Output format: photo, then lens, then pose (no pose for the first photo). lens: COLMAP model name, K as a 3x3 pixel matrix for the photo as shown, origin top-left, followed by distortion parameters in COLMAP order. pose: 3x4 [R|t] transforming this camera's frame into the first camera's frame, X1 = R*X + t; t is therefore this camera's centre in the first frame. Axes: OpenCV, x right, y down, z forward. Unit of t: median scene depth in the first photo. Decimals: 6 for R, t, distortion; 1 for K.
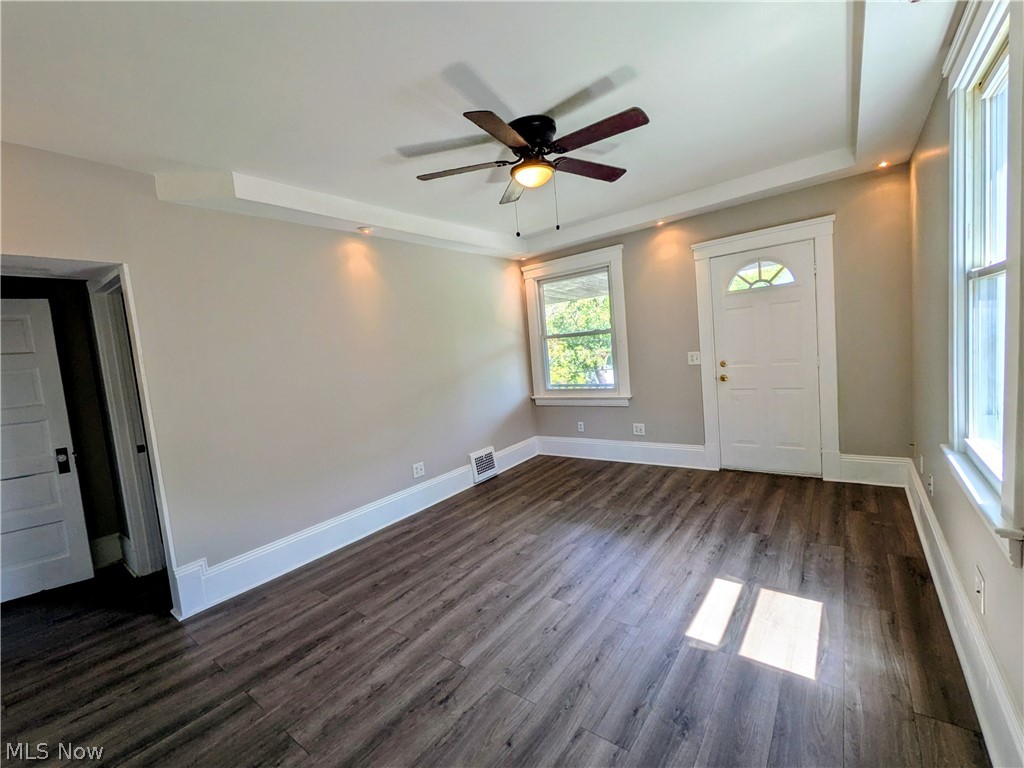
lens RADIAL K [[440.2, 0, 512.0], [0, 440.2, 384.0], [0, 0, 1]] dist [-0.000525, -0.000373]
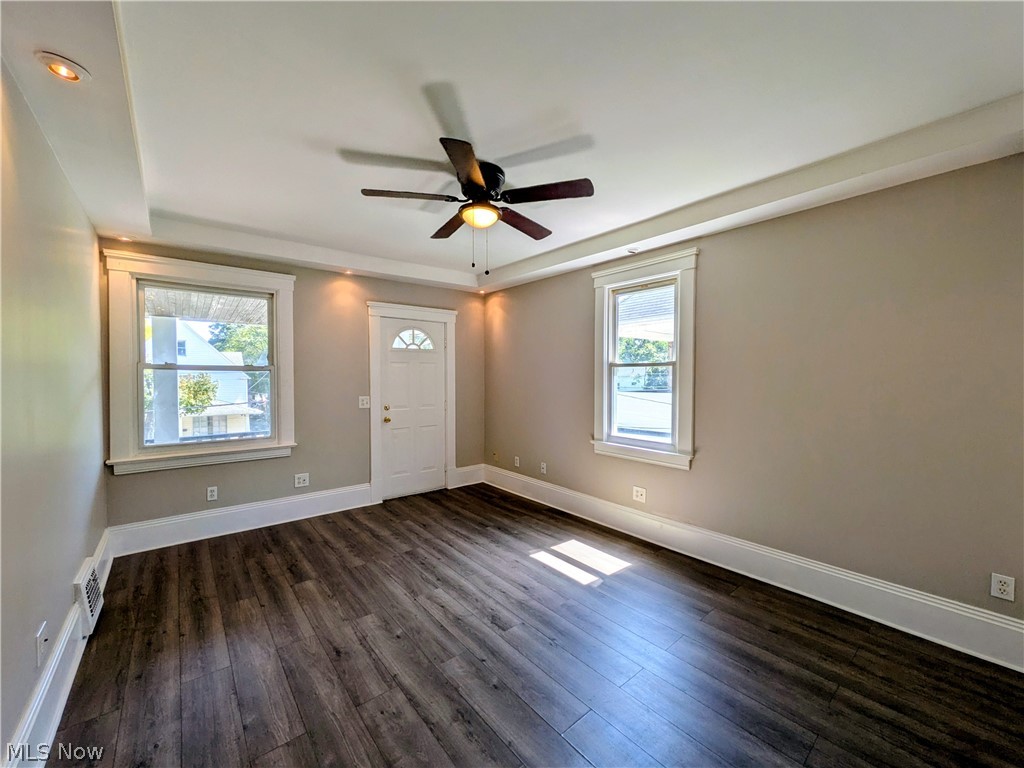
lens RADIAL K [[403.7, 0, 512.0], [0, 403.7, 384.0], [0, 0, 1]] dist [-0.000237, -0.000110]
pose [[0.218248, 0.075663, 0.972956, -0.536028], [0.059837, 0.994076, -0.090727, 0.009470], [-0.974057, 0.078020, 0.212427, 0.478966]]
